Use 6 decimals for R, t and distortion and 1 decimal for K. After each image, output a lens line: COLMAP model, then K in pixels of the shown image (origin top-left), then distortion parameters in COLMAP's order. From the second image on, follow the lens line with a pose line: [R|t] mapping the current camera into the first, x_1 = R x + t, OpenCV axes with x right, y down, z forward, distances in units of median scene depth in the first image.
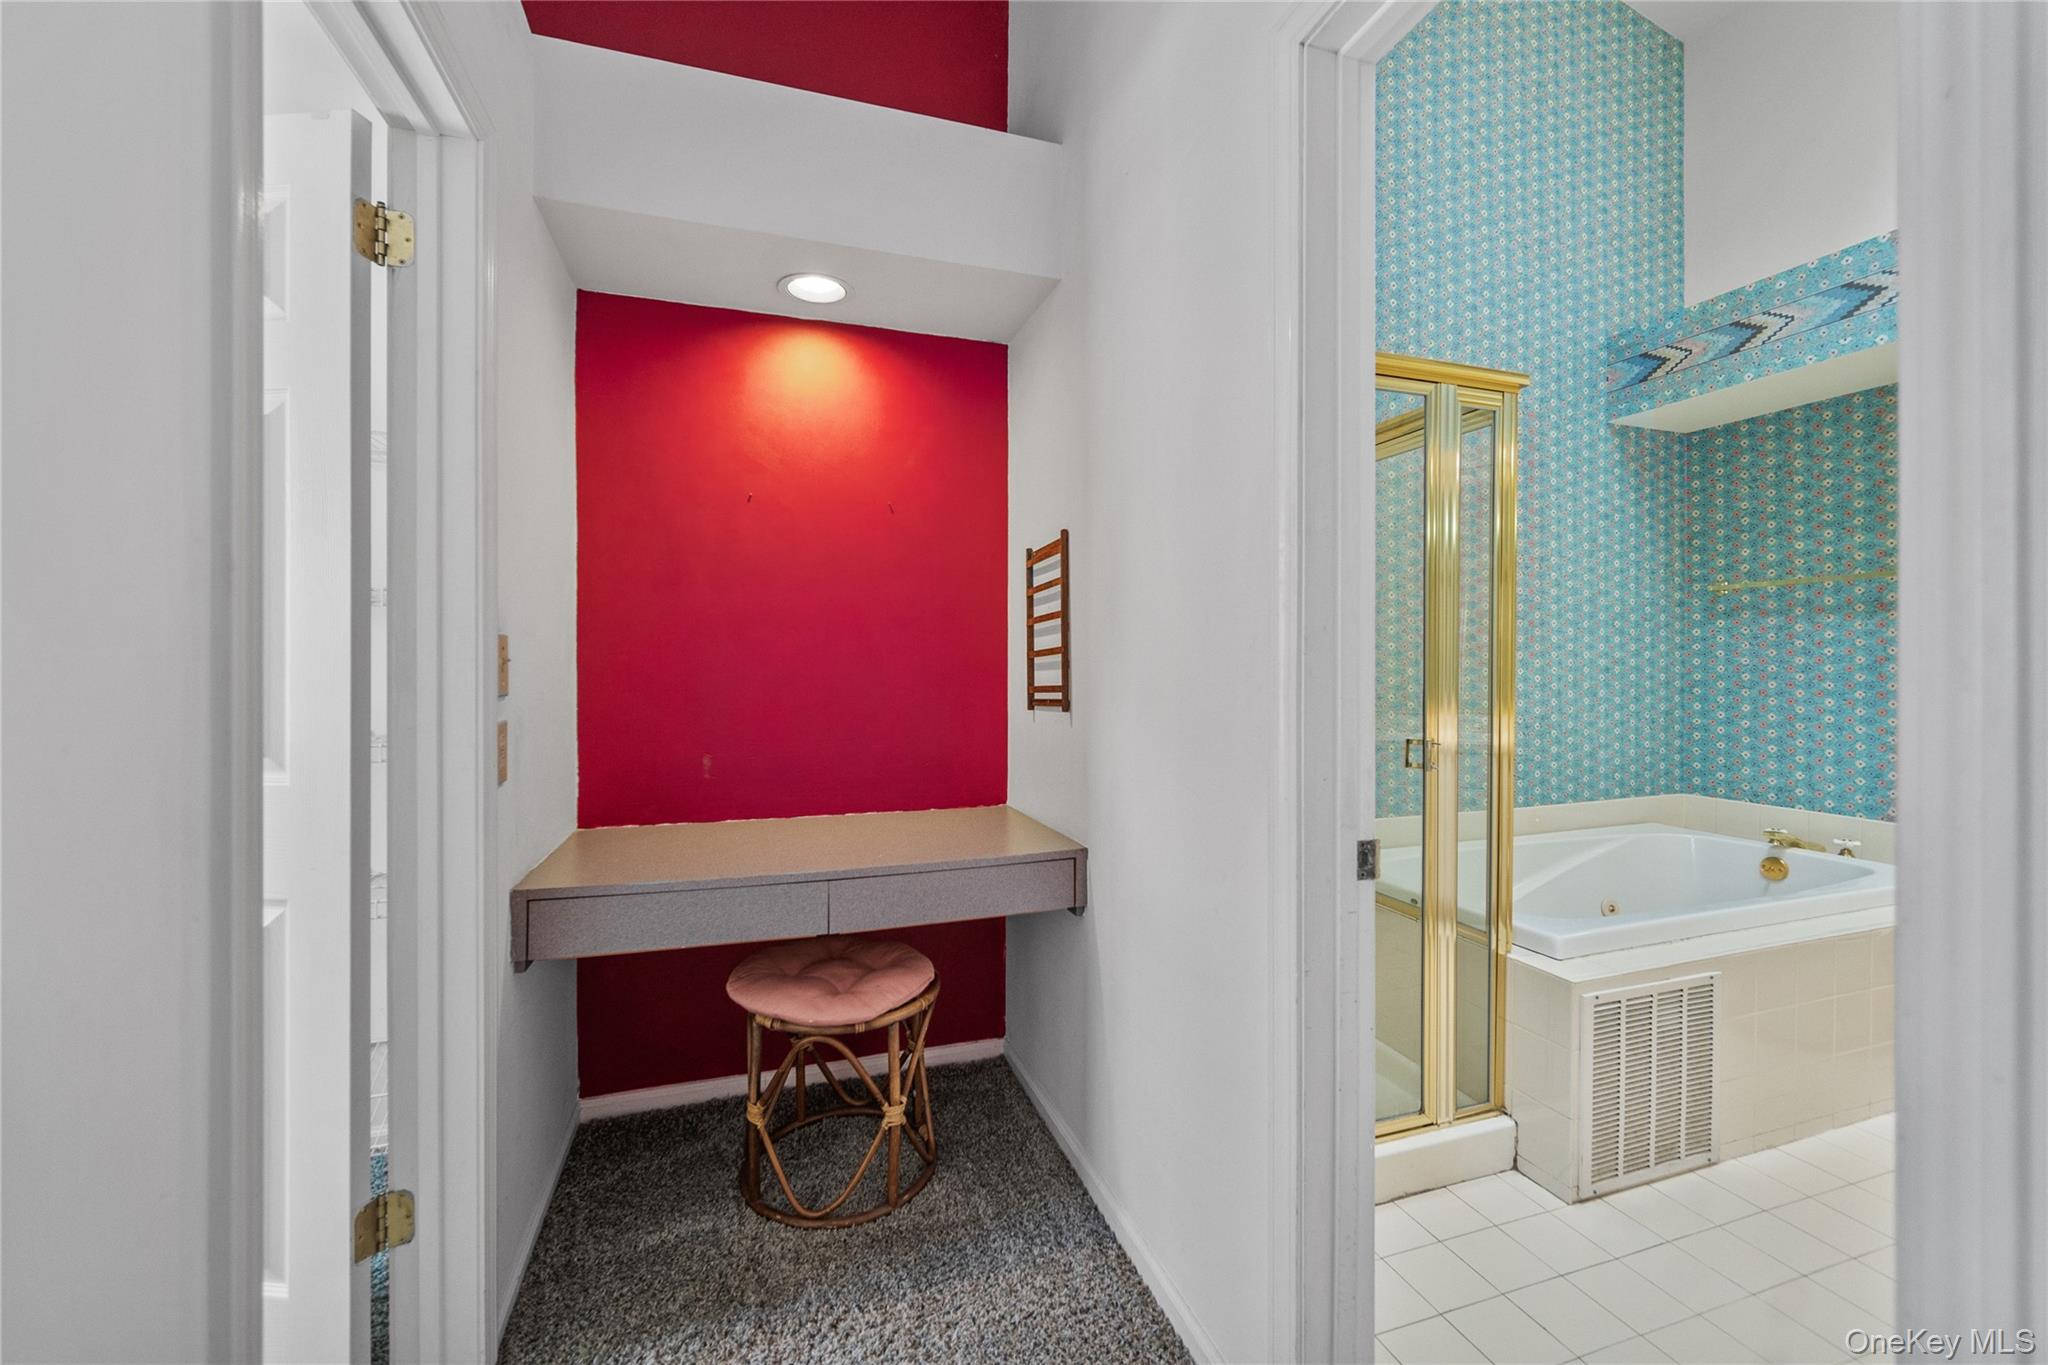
lens RADIAL K [[819.7, 0, 1019.1], [0, 819.7, 667.7], [0, 0, 1]] dist [-0.005431, 0.001045]
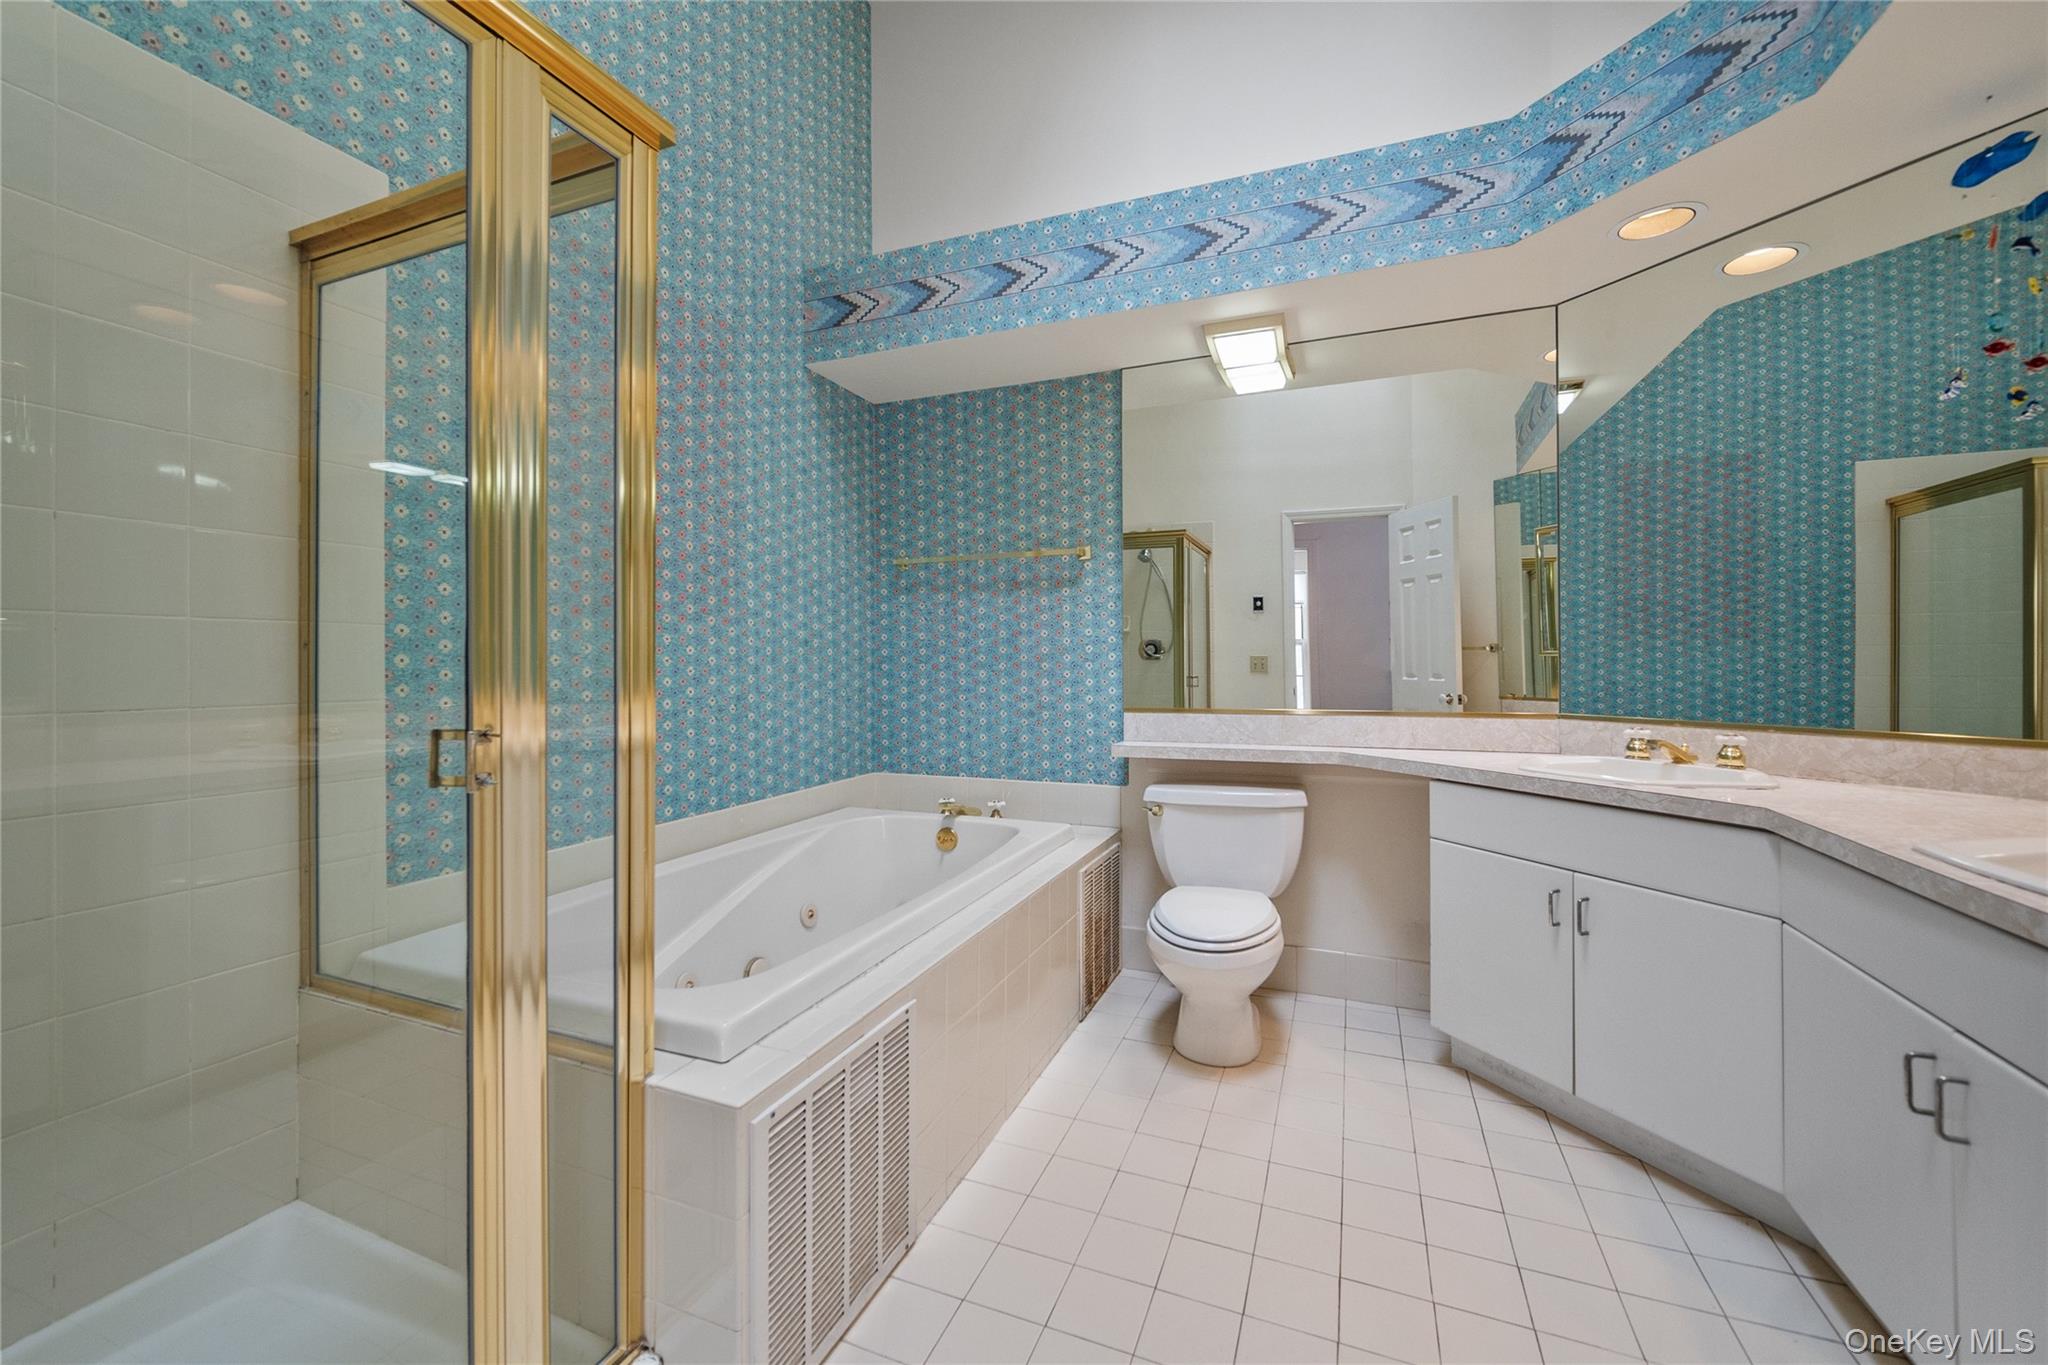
lens RADIAL K [[819.7, 0, 1020.8], [0, 819.7, 670.6], [0, 0, 1]] dist [-0.005431, 0.001045]
pose [[0.651544, -0.007515, 0.758574, 0.200308], [0.006678, 0.999969, 0.004170, 0.031733], [-0.758581, 0.002349, 0.651574, 0.248229]]
